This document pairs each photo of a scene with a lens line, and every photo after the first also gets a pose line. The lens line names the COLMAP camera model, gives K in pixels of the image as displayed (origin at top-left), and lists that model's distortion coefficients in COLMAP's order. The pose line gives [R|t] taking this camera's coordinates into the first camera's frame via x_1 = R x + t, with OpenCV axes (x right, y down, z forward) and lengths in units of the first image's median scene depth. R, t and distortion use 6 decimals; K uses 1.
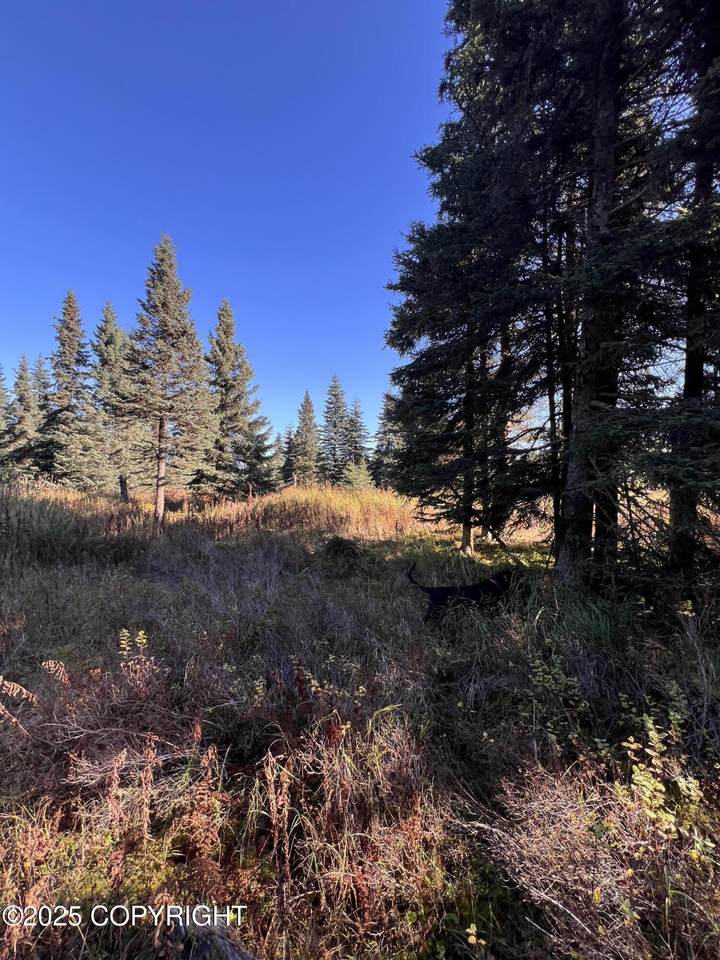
lens RADIAL K [[381.6, 0, 358.8], [0, 381.6, 478.9], [0, 0, 1]] dist [-0.004279, 0.000196]
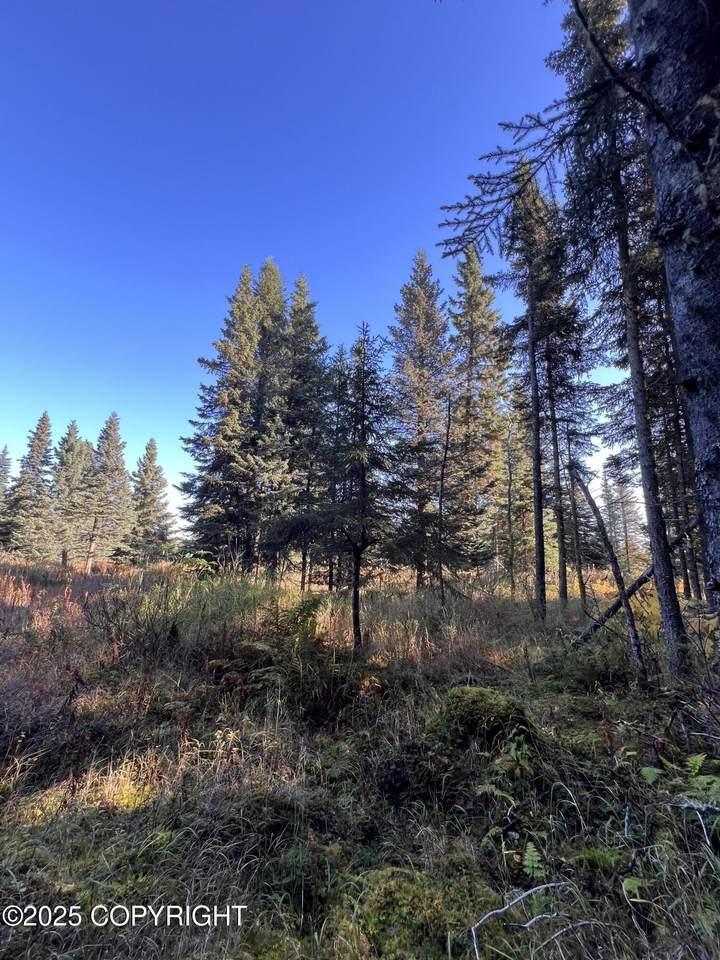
lens RADIAL K [[381.6, 0, 363.9], [0, 381.6, 480.3], [0, 0, 1]] dist [-0.004279, 0.000196]
pose [[0.993798, 0.035508, 0.105376, 0.279058], [-0.015062, 0.981896, -0.188821, -0.009977], [-0.110172, 0.186063, 0.976341, -0.471263]]
